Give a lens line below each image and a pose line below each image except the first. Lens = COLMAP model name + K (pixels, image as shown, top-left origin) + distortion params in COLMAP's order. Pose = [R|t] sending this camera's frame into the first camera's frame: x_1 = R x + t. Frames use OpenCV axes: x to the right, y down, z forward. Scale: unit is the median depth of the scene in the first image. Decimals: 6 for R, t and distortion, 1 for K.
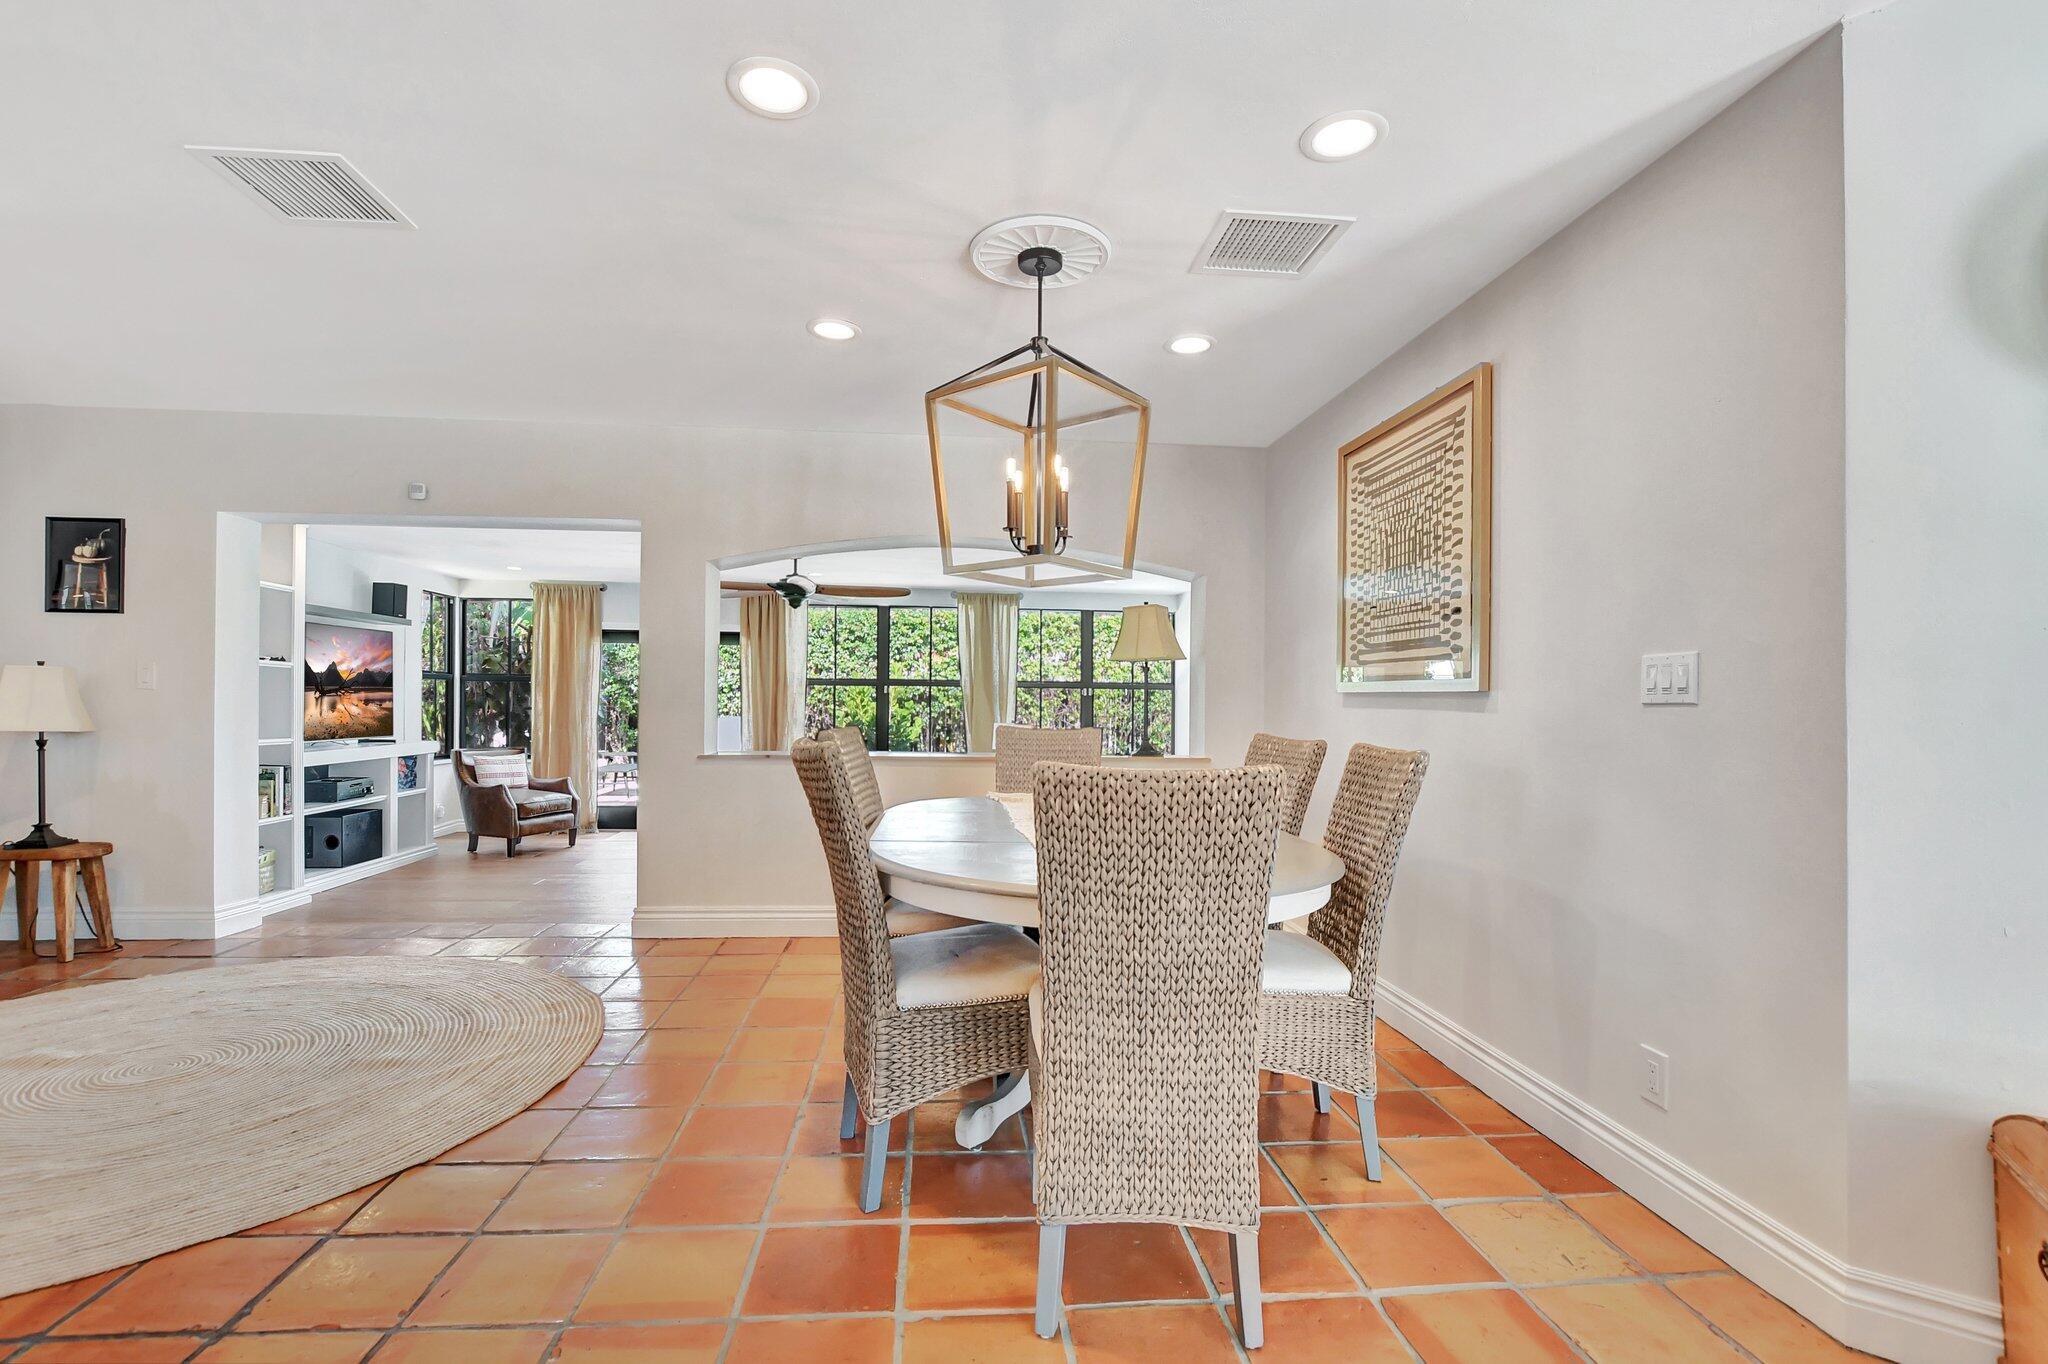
lens RADIAL K [[924.2, 0, 1028.8], [0, 924.2, 701.1], [0, 0, 1]] dist [-0.025728, 0.000136]
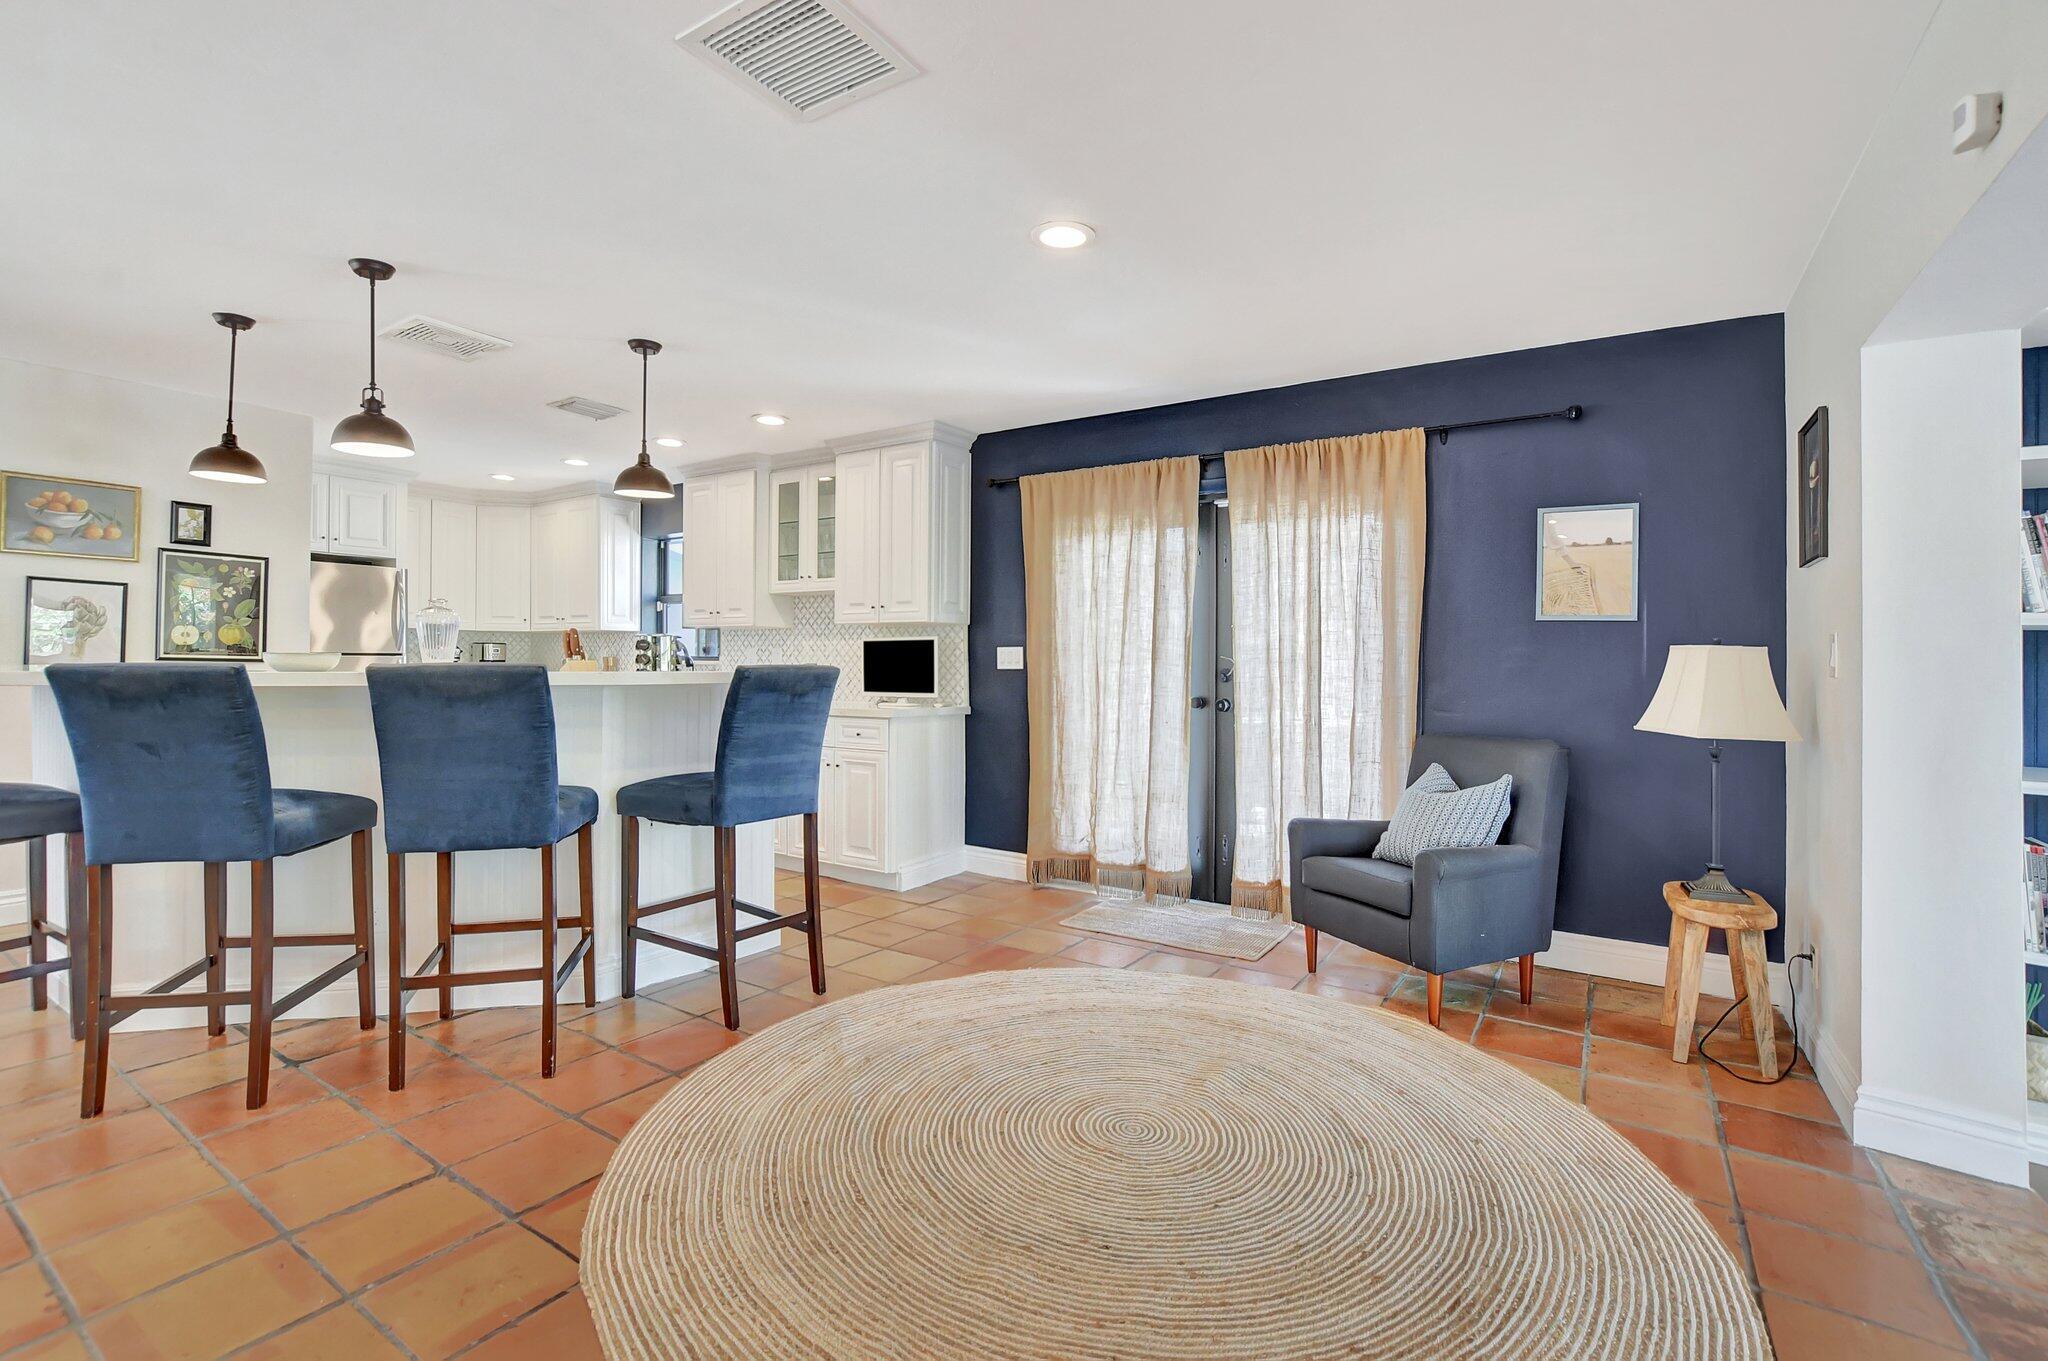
lens RADIAL K [[905.8, 0, 1026.6], [0, 905.8, 671.9], [0, 0, 1]] dist [-0.021611, 0.000576]
pose [[-0.628205, -0.010313, -0.777980, -0.180035], [-0.017368, 0.999849, 0.000771, -0.007337], [0.777854, 0.013996, -0.628289, 0.997660]]
